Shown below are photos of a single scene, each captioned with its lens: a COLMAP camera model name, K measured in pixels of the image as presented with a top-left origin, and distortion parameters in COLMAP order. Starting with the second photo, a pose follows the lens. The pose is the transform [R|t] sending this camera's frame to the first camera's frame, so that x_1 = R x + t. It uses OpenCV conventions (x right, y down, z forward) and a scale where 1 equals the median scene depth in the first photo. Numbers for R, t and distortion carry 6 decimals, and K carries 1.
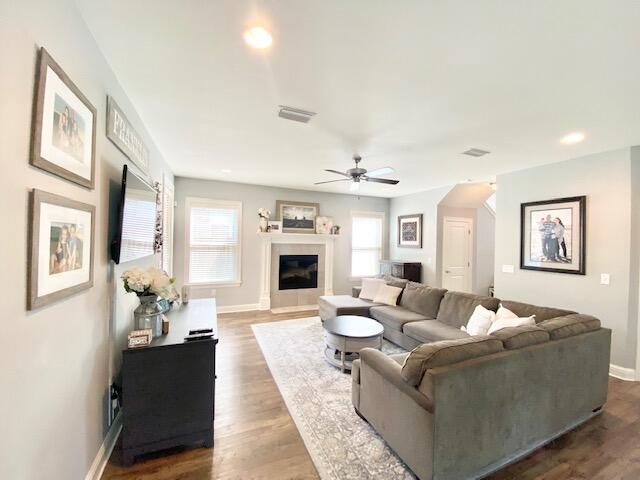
lens RADIAL K [[258.2, 0, 320.0], [0, 258.2, 240.0], [0, 0, 1]] dist [0.029120, -0.025639]
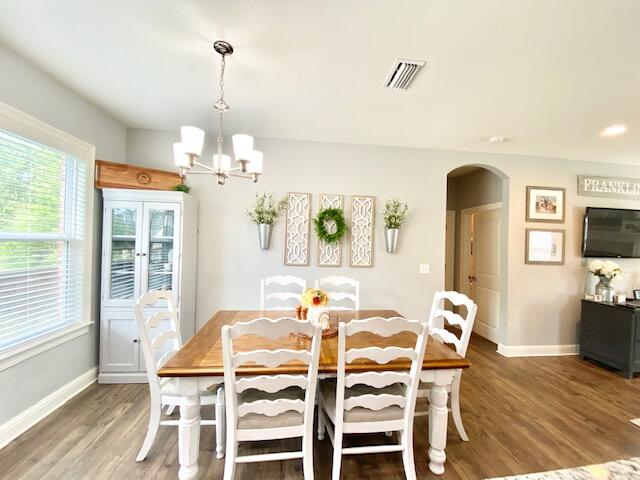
lens RADIAL K [[260.3, 0, 327.7], [0, 260.3, 239.7], [0, 0, 1]] dist [-0.003212, -0.000305]
pose [[-0.282138, -0.029975, -0.958906, 0.514420], [-0.032126, 0.999246, -0.021784, 0.020243], [0.958836, 0.024660, -0.282888, -0.097945]]
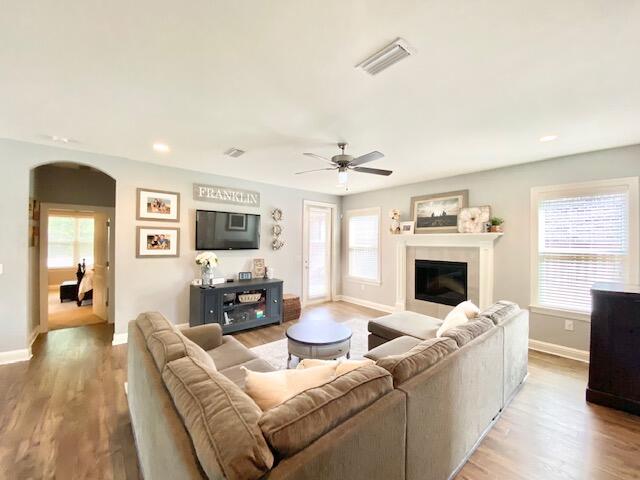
lens RADIAL K [[258.2, 0, 320.0], [0, 258.2, 240.0], [0, 0, 1]] dist [0.029120, -0.025639]
pose [[0.299946, -0.022716, -0.953686, 0.586162], [-0.004230, 0.999675, -0.025142, 0.016516], [0.953947, 0.011575, 0.299753, 0.423832]]
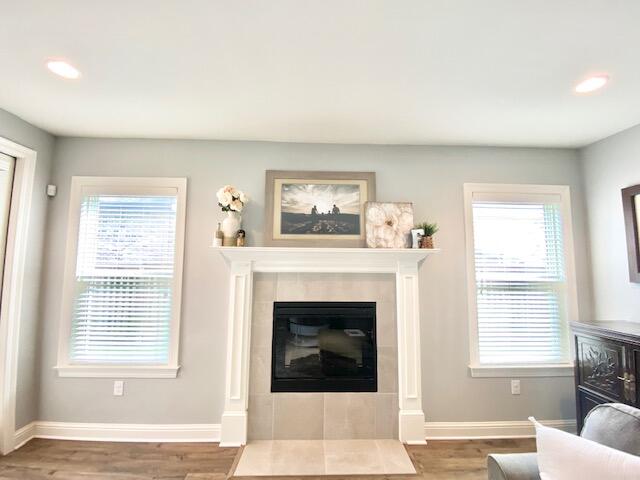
lens RADIAL K [[278.0, 0, 320.0], [0, 278.0, 240.0], [0, 0, 1]] dist [0.017099, -0.000248]
pose [[0.930239, -0.045726, -0.364093, 0.074743], [0.009812, 0.994951, -0.099883, 0.006215], [0.366822, 0.089343, 0.925991, 0.609621]]
